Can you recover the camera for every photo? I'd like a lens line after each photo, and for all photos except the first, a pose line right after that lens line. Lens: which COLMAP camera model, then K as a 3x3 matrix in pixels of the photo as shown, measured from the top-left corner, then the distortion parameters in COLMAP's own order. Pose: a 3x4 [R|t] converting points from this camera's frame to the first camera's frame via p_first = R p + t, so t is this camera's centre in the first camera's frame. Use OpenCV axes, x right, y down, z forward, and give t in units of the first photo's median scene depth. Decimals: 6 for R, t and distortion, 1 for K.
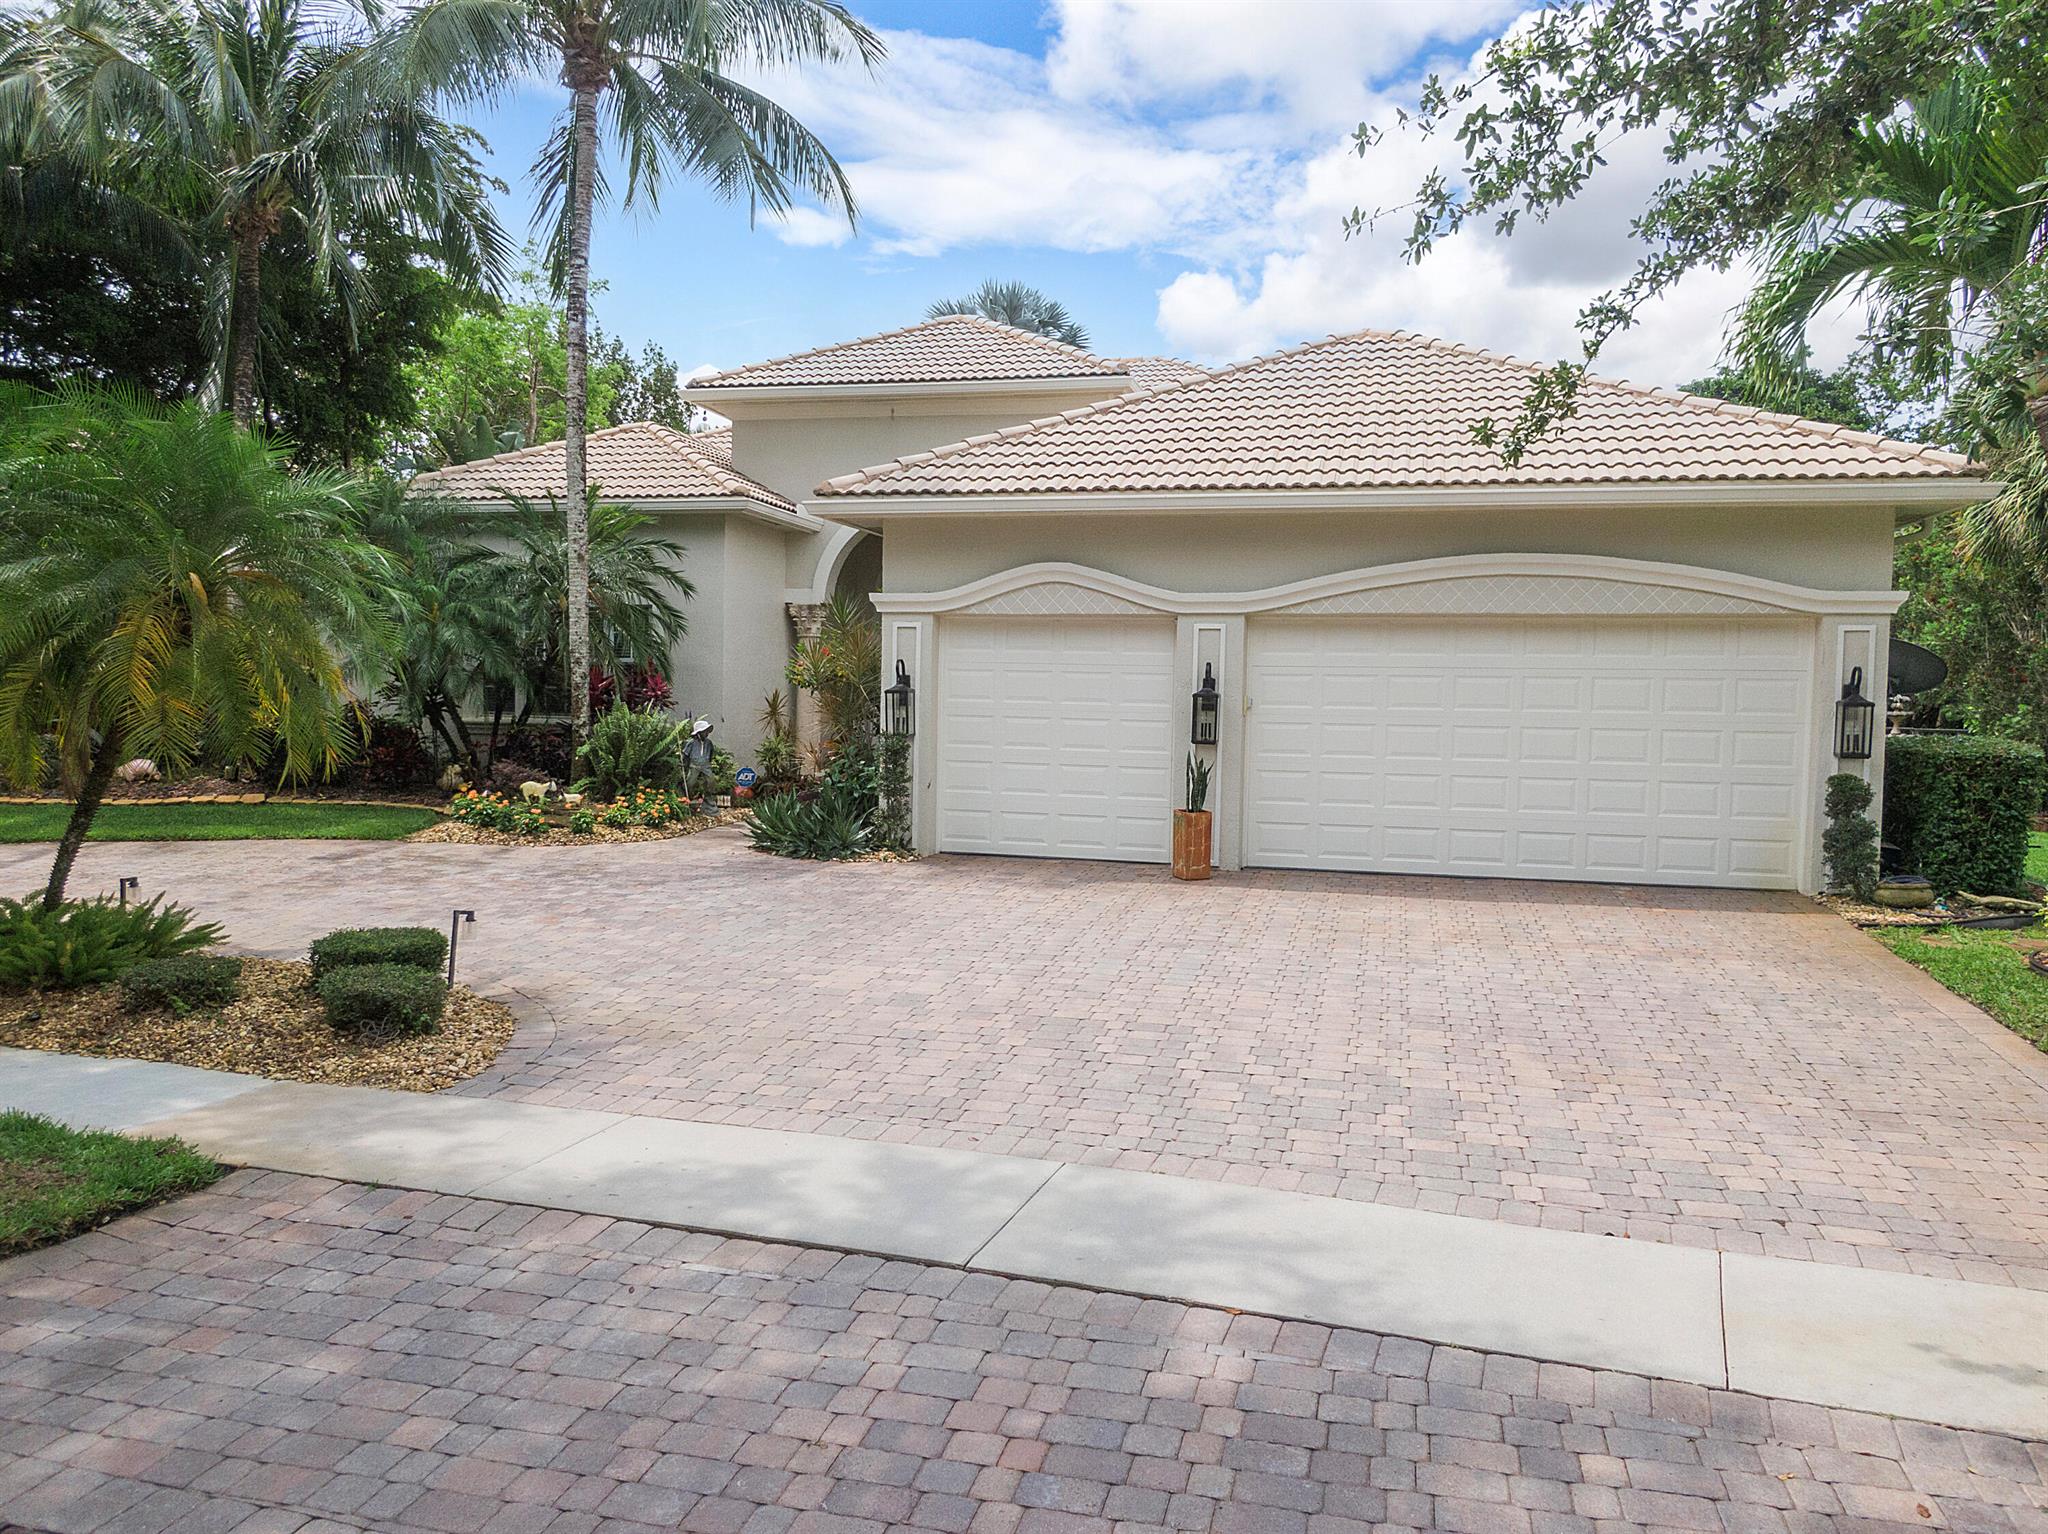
lens RADIAL K [[1426.4, 0, 1084.6], [0, 1426.4, 768.8], [0, 0, 1]] dist [0.050294, -0.063301]
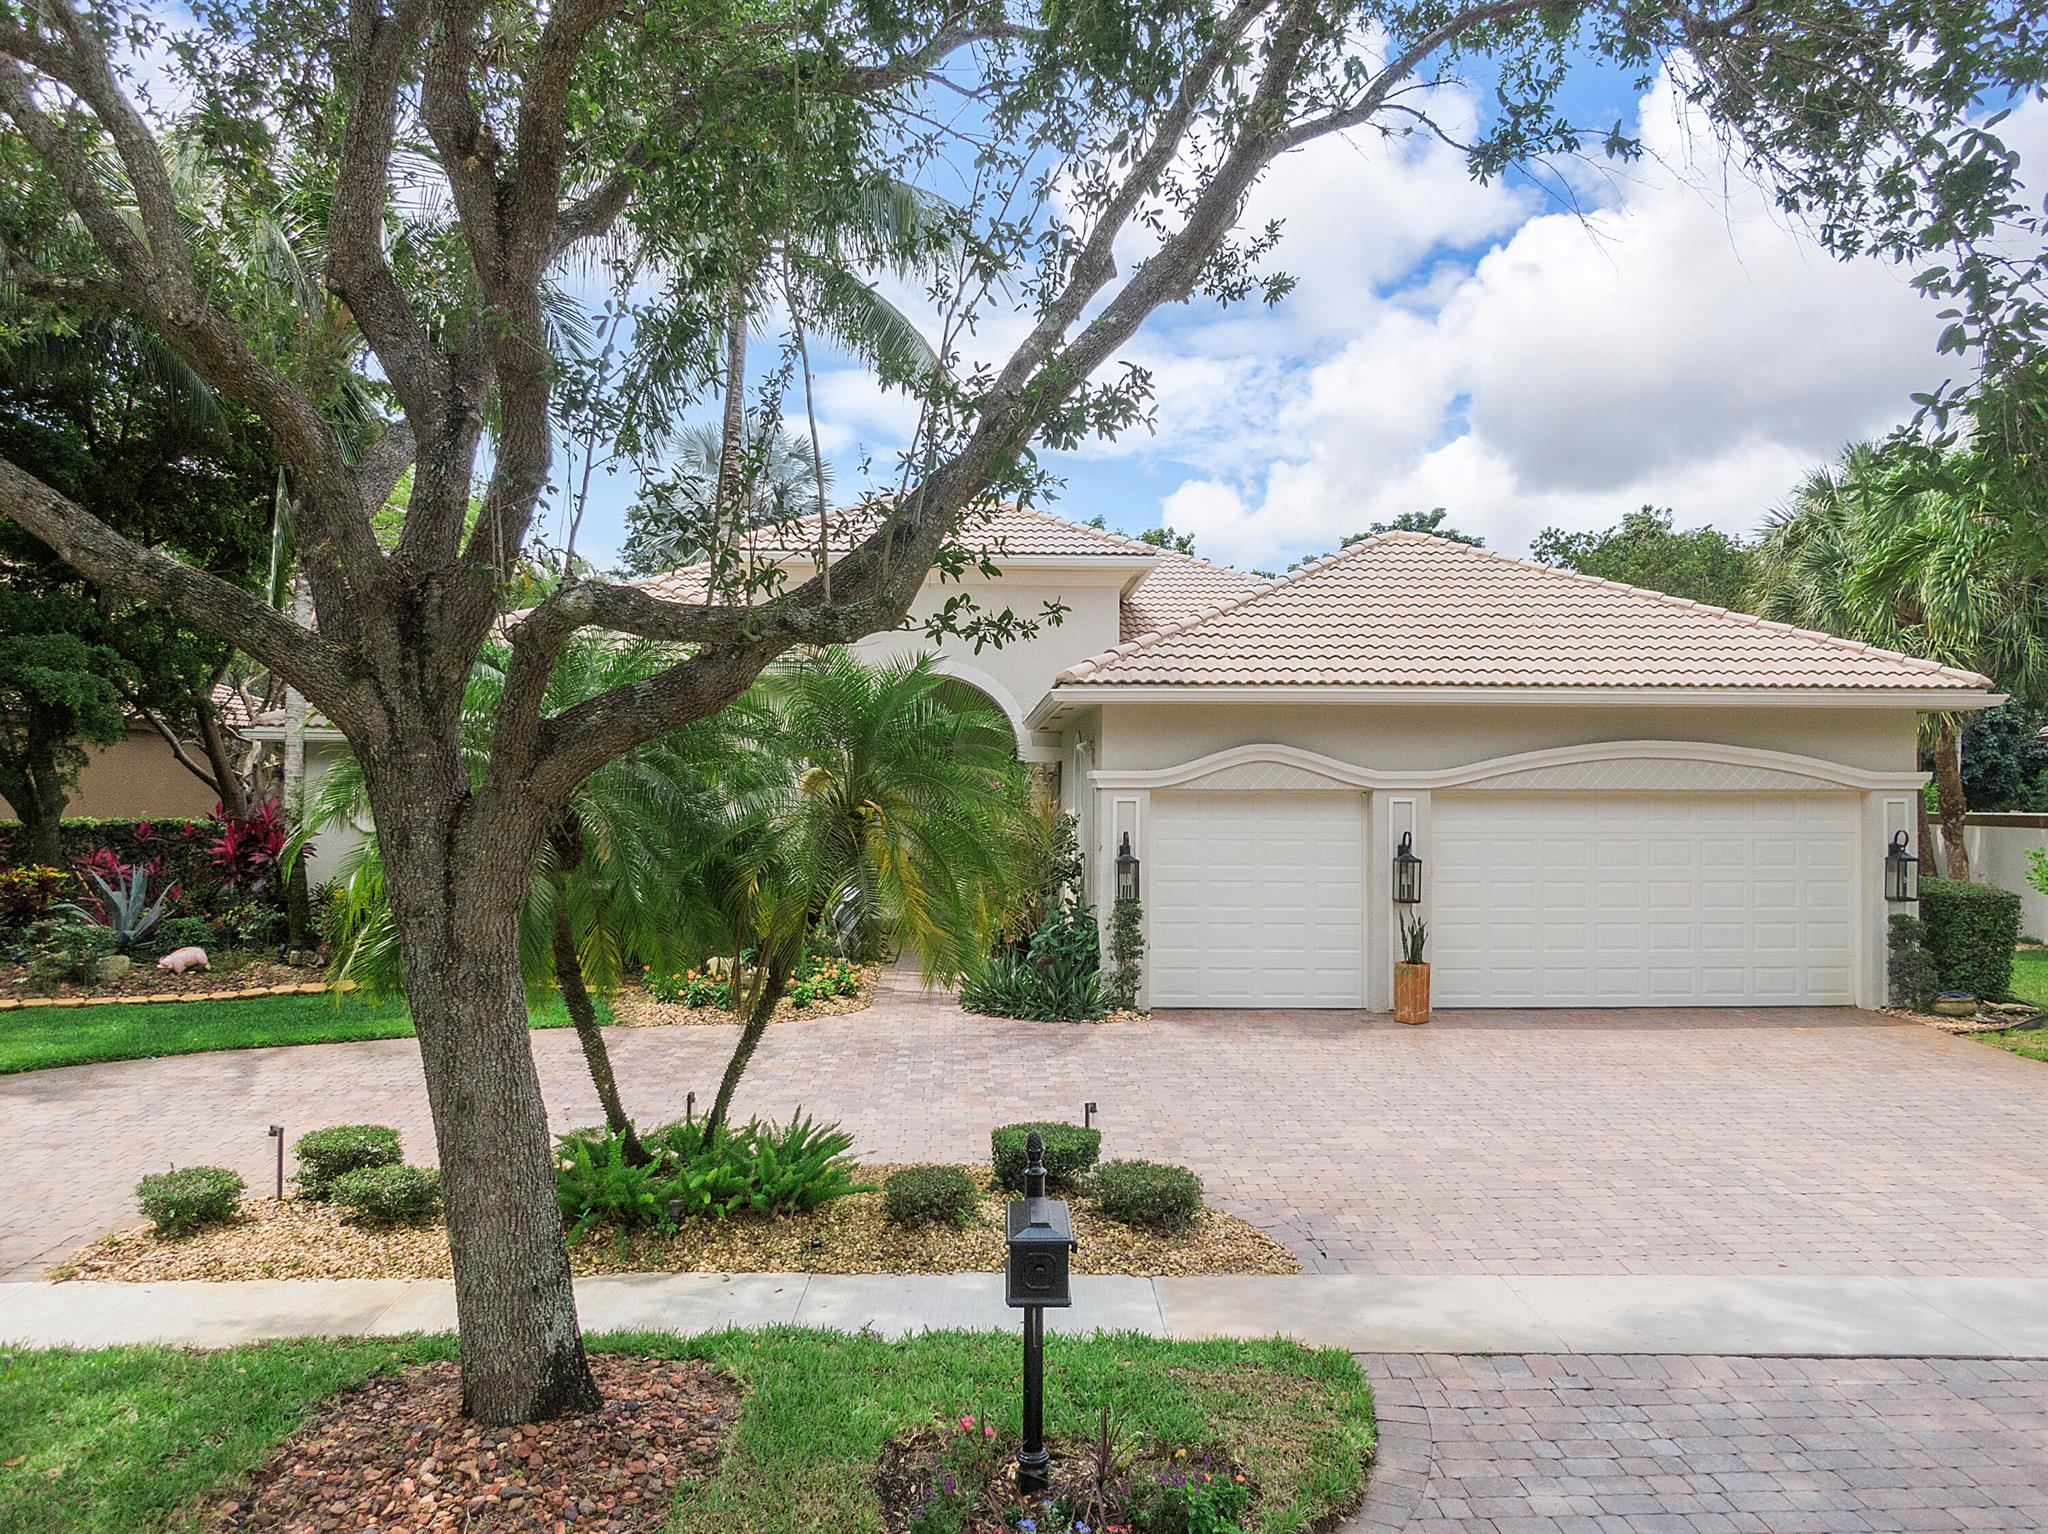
lens RADIAL K [[1448.4, 0, 1012.4], [0, 1448.4, 759.8], [0, 0, 1]] dist [0.006081, -0.008085]
pose [[0.960022, -0.007048, 0.279837, -0.605952], [0.028823, 0.996859, -0.073772, -0.061529], [-0.278438, 0.078889, 0.957209, -0.037262]]
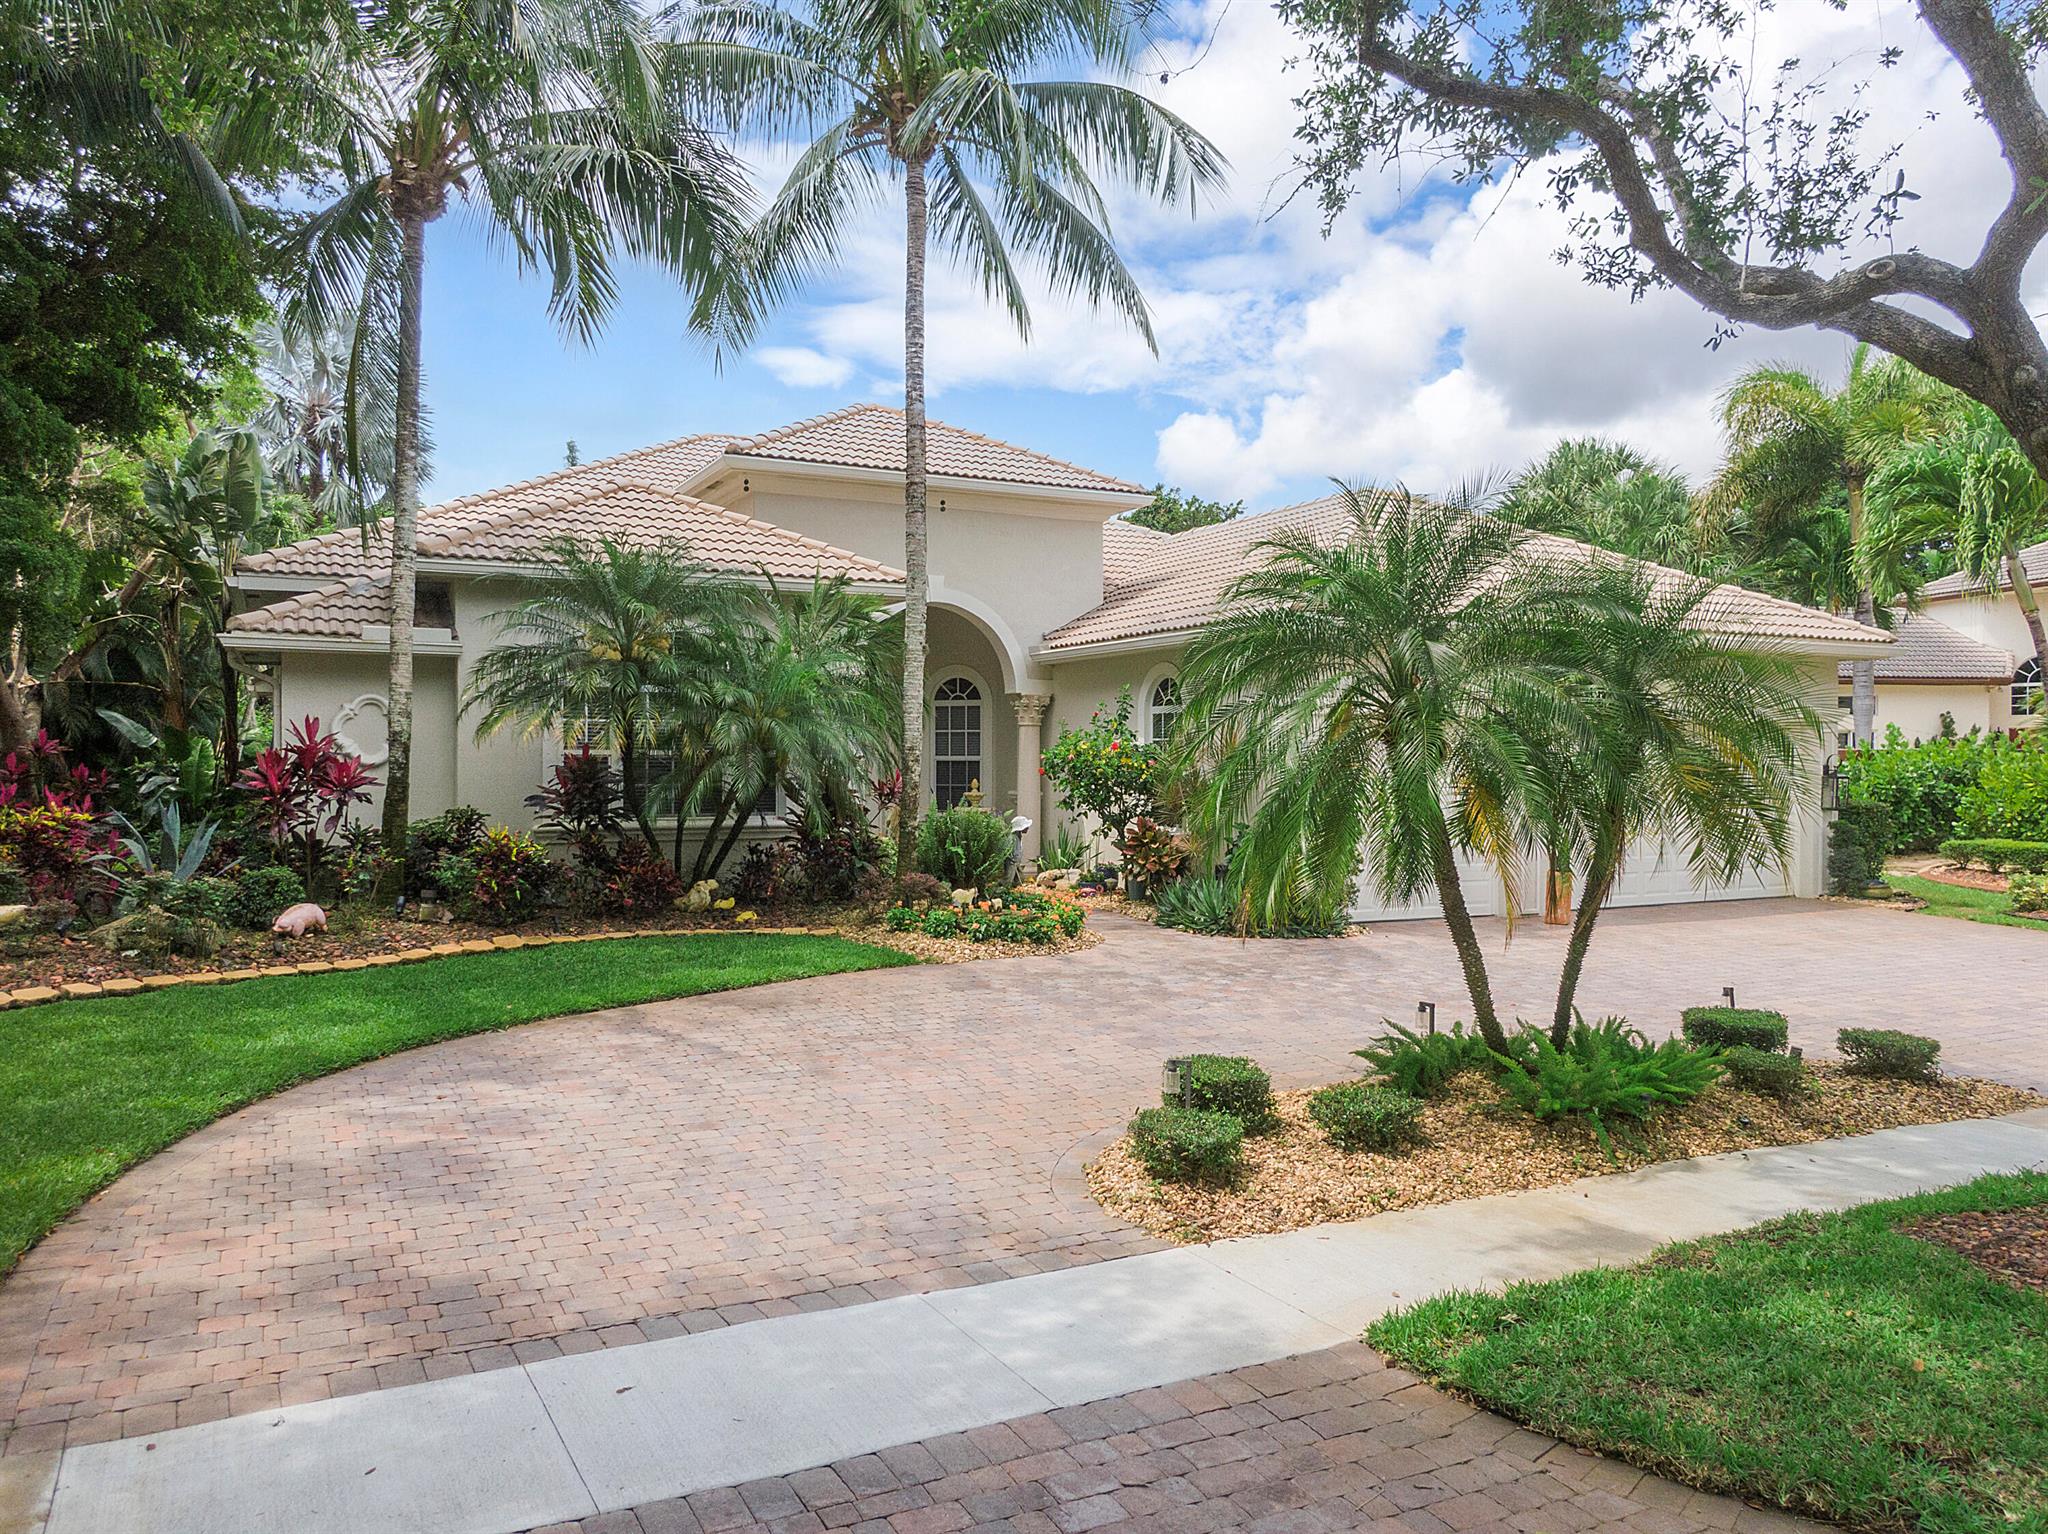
lens RADIAL K [[1448.4, 0, 1012.4], [0, 1448.4, 759.8], [0, 0, 1]] dist [0.006081, -0.008085]
pose [[0.774423, -0.017052, 0.632438, -1.228251], [0.044380, 0.998638, -0.027418, -0.062641], [-0.631109, 0.049301, 0.774126, 0.317305]]
